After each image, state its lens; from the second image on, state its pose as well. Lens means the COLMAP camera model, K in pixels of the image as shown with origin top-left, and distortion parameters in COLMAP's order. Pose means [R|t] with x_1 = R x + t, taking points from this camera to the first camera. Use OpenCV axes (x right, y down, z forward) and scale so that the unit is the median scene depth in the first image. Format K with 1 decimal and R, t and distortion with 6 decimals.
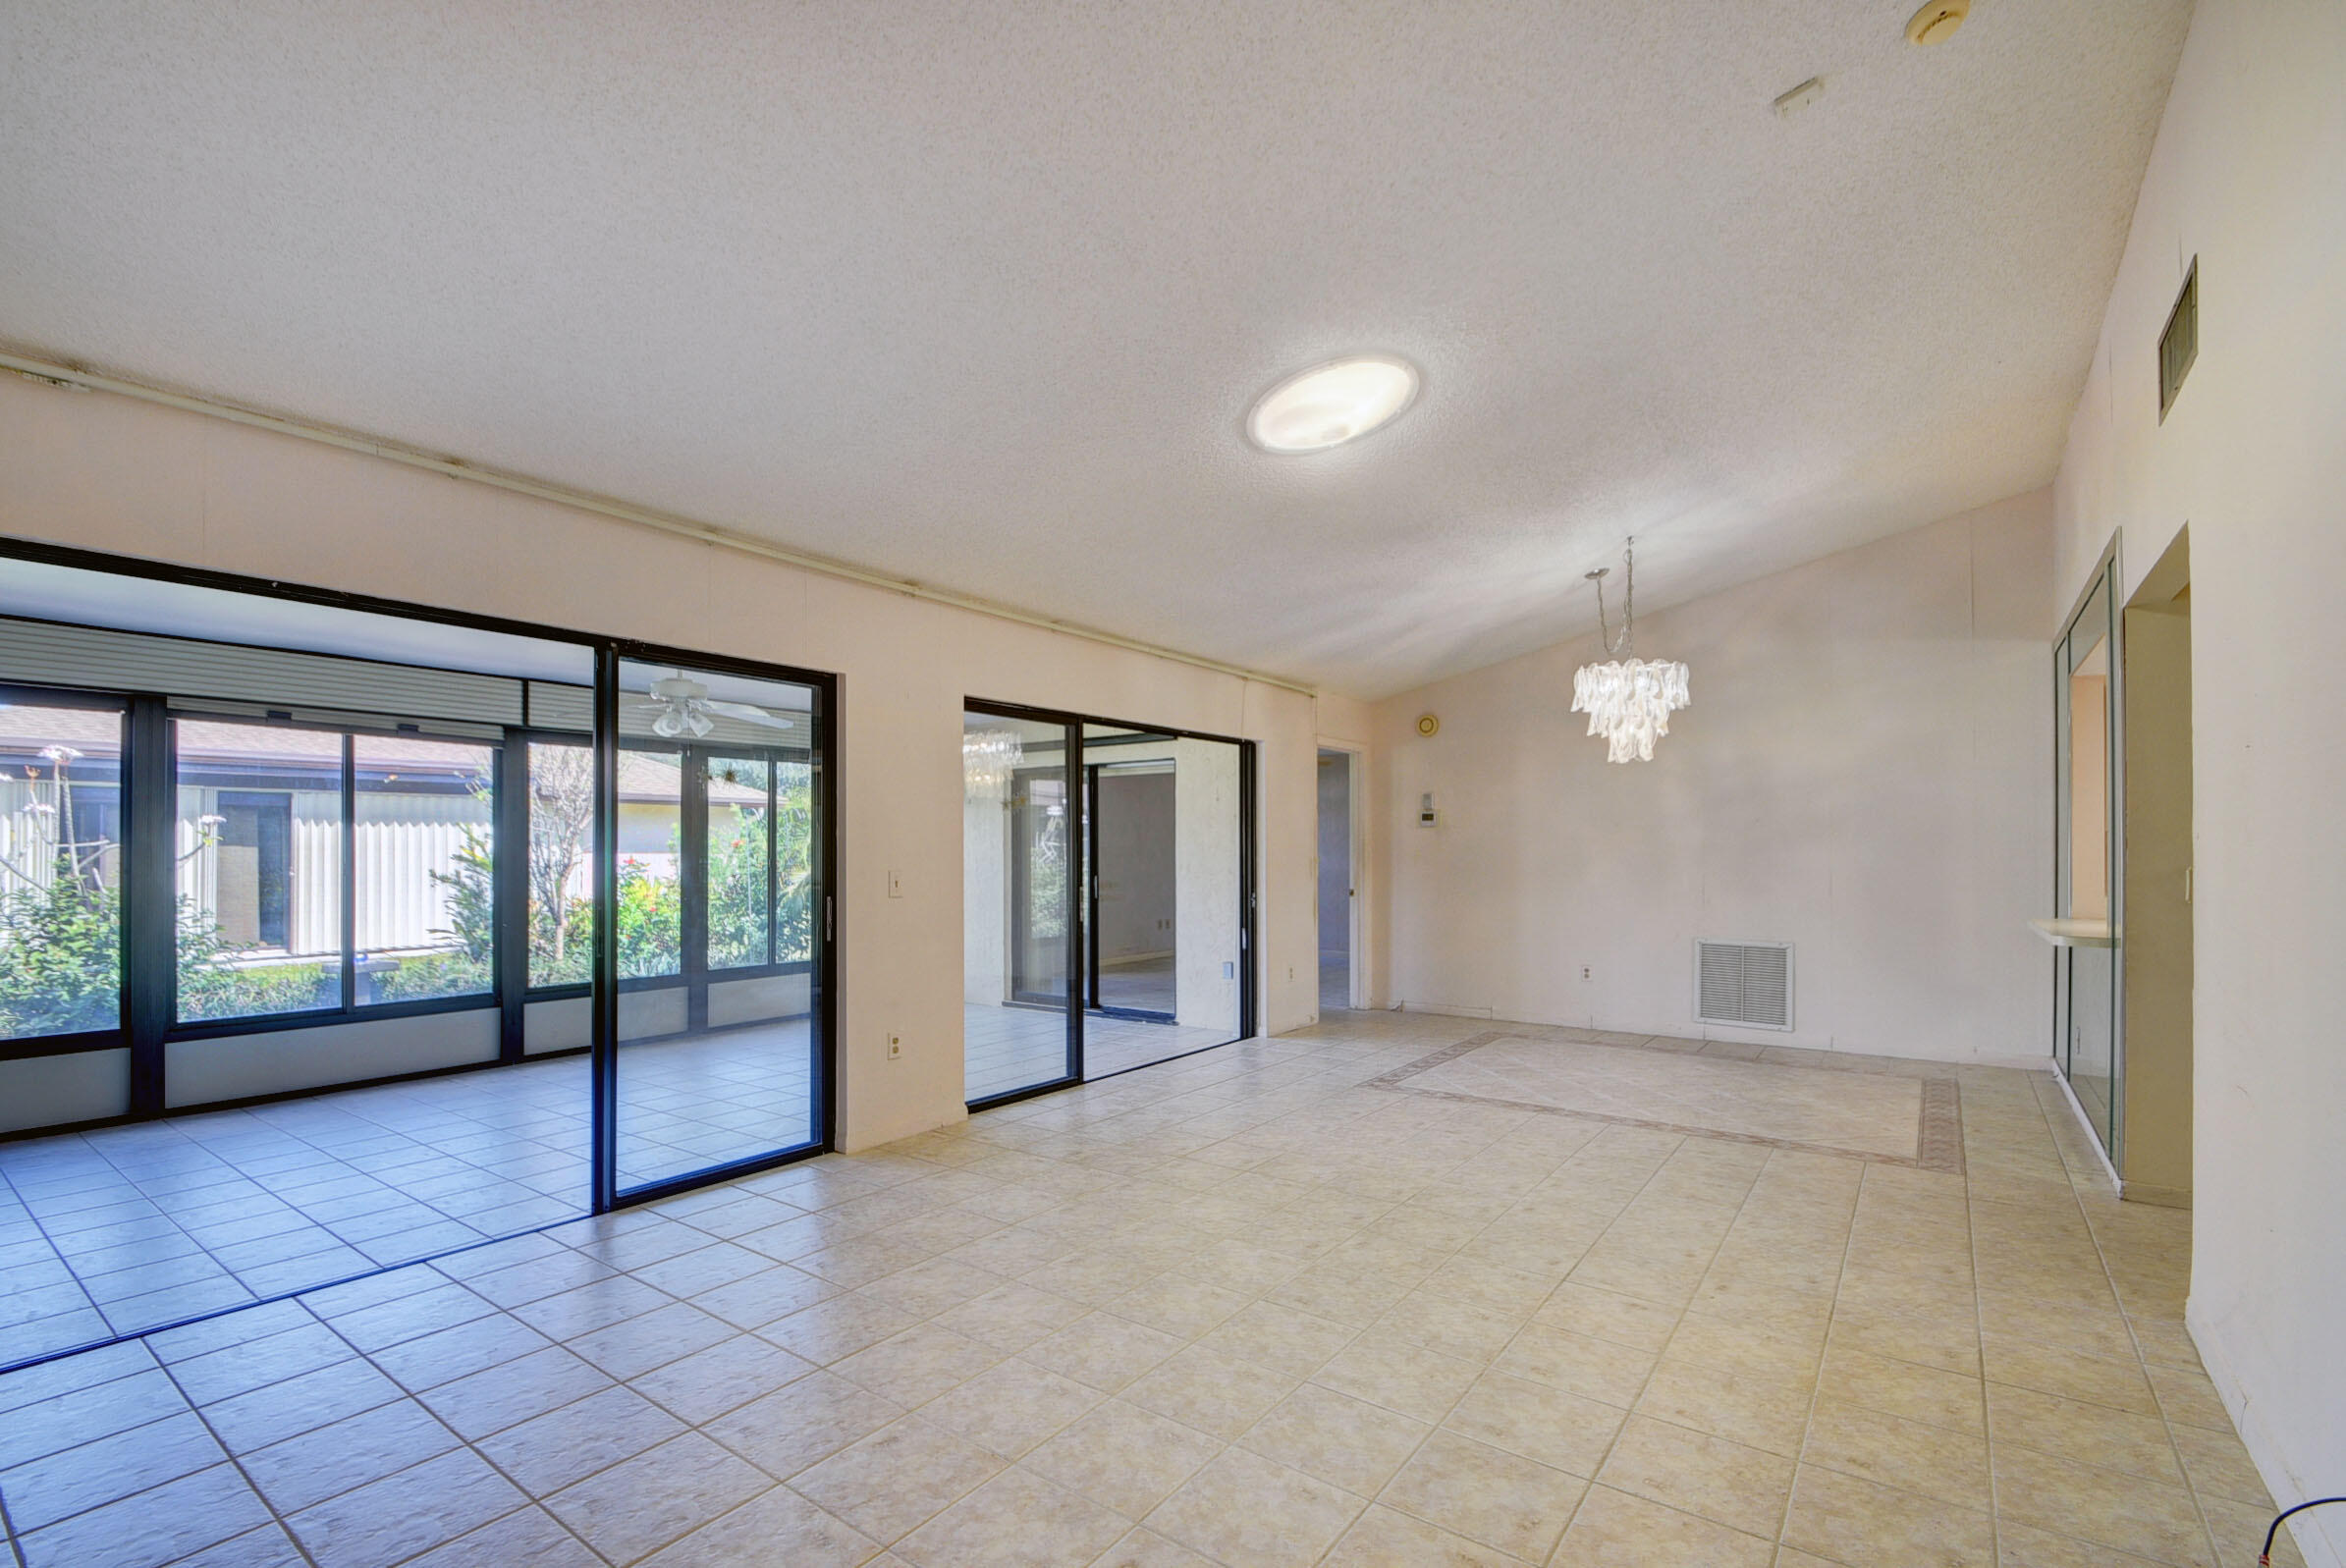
lens RADIAL K [[1040.2, 0, 1156.7], [0, 1040.2, 845.7], [0, 0, 1]] dist [0.000904, 0.000059]
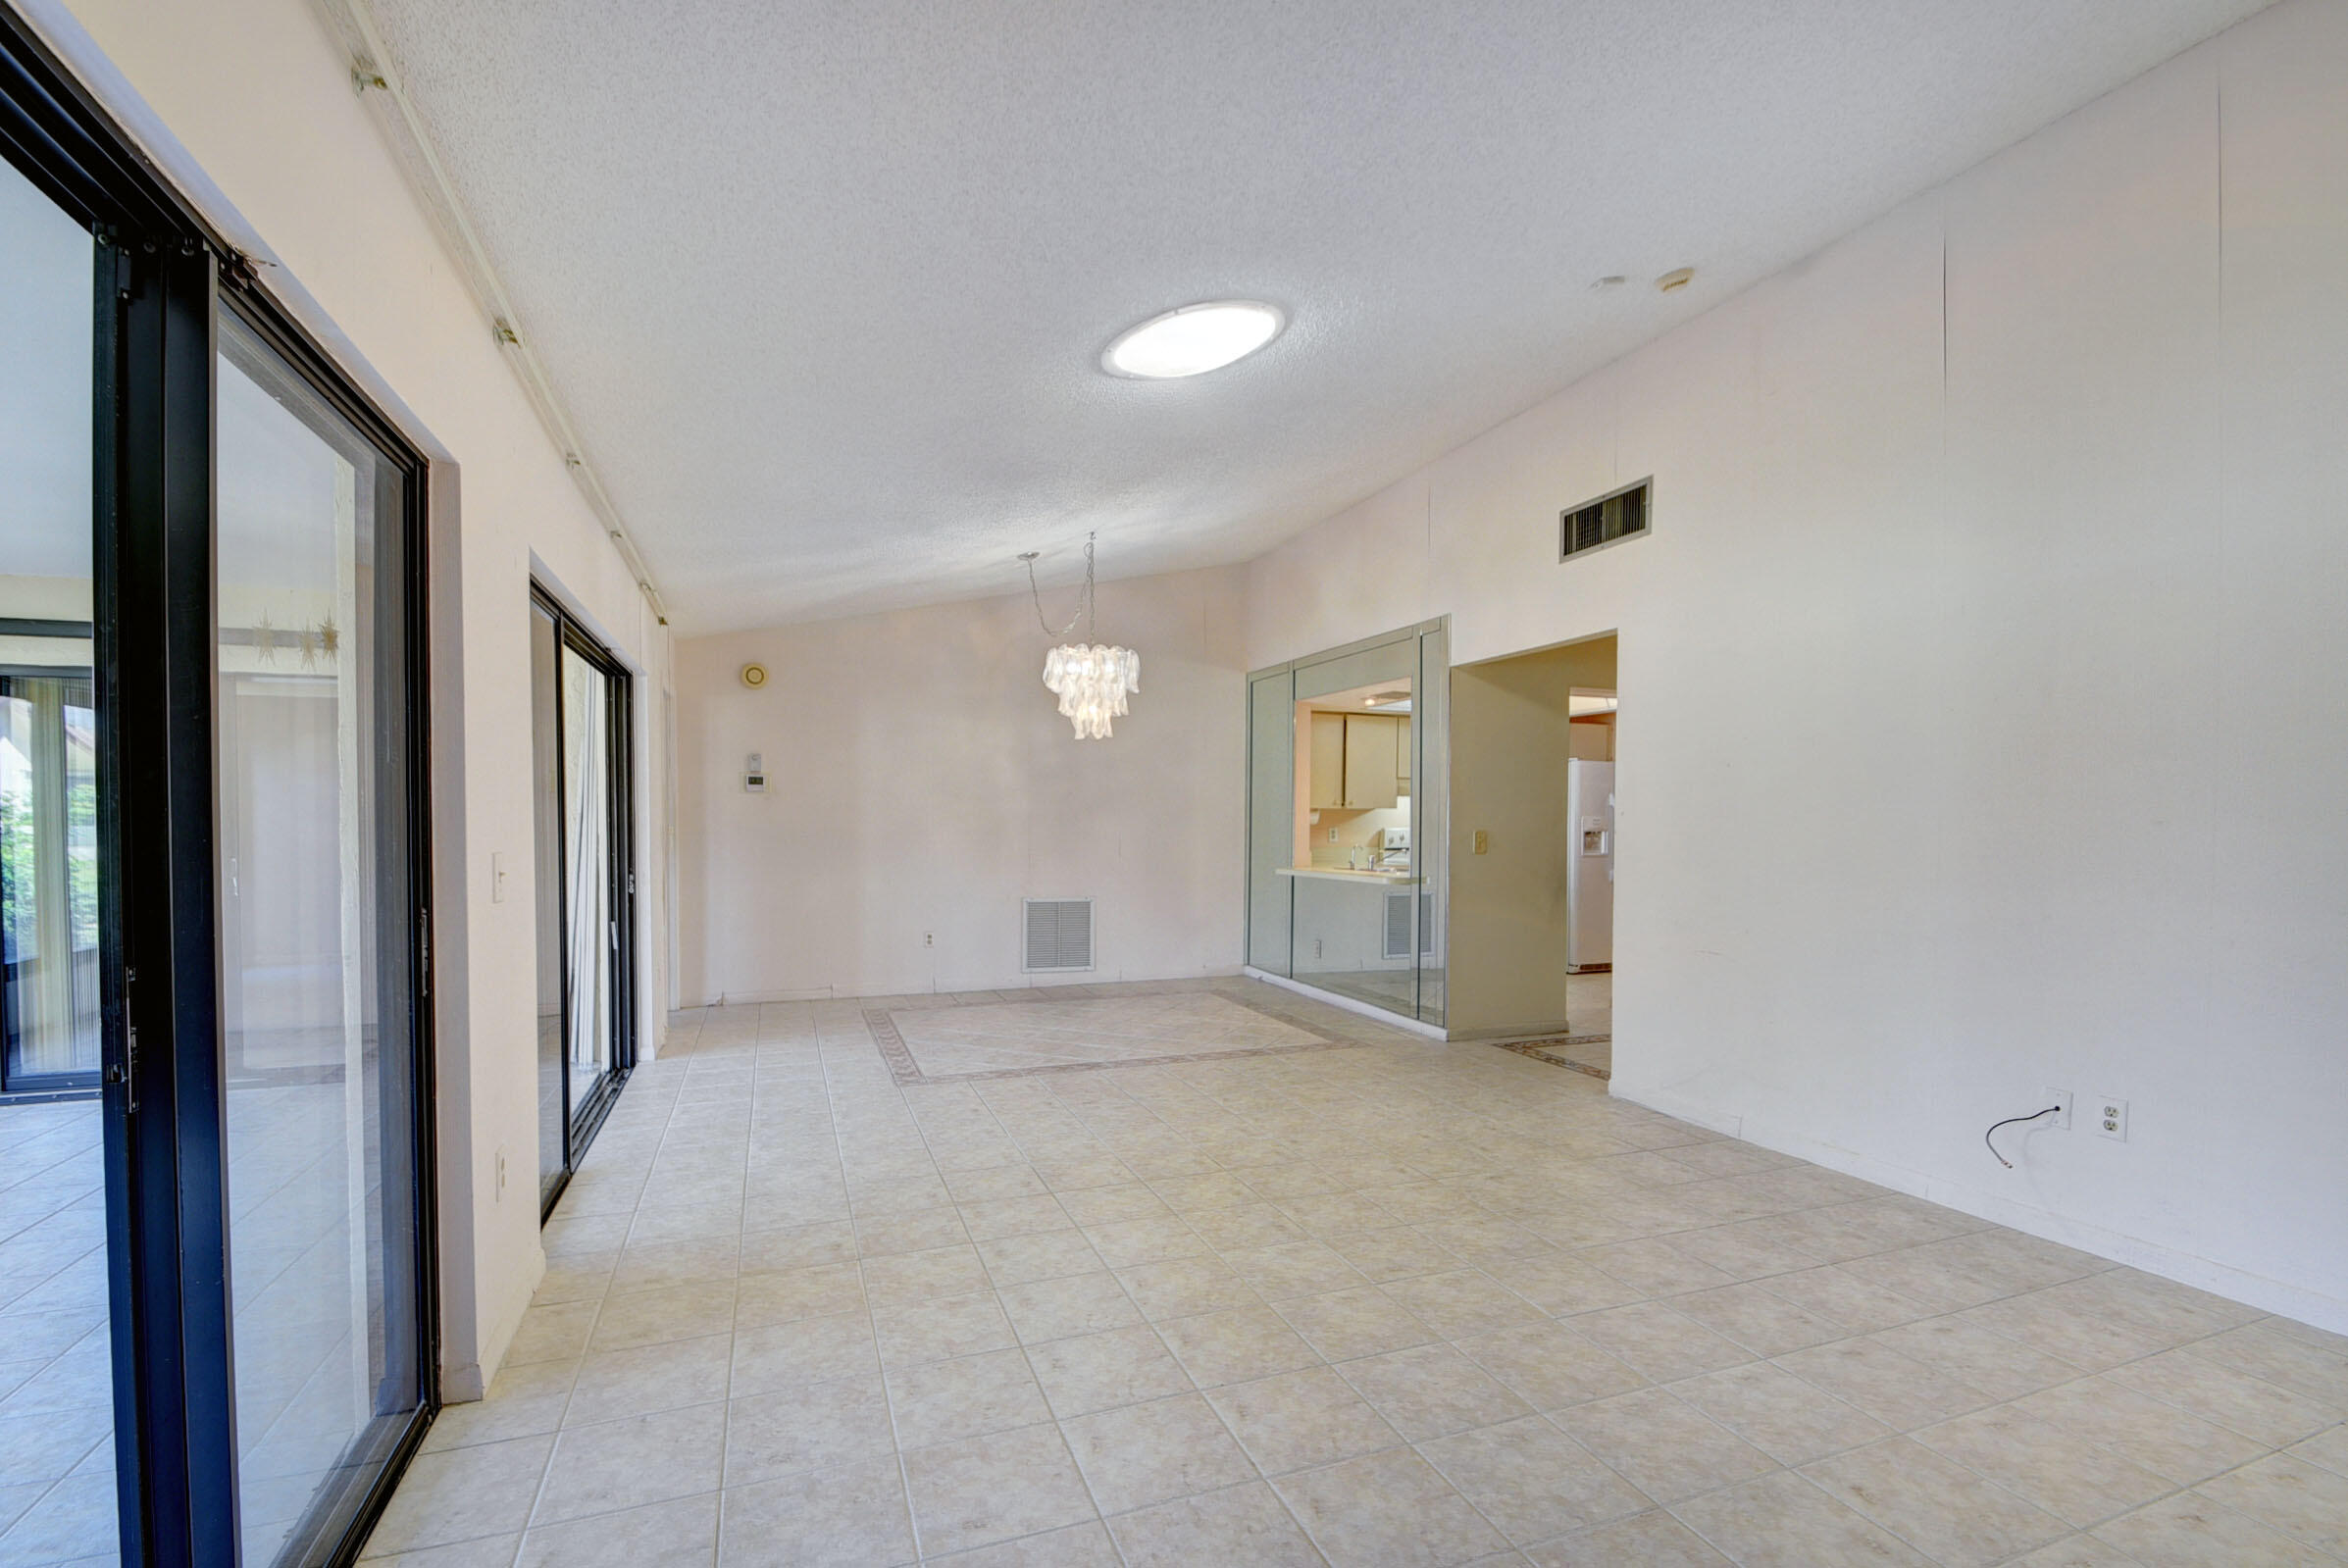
lens RADIAL K [[1041.1, 0, 1157.7], [0, 1041.1, 845.7], [0, 0, 1]] dist [0.000904, 0.000059]
pose [[0.543033, -0.017661, 0.839526, -0.436102], [-0.007206, 0.999644, 0.025690, 0.003652], [-0.839680, -0.020000, 0.542712, 0.351386]]
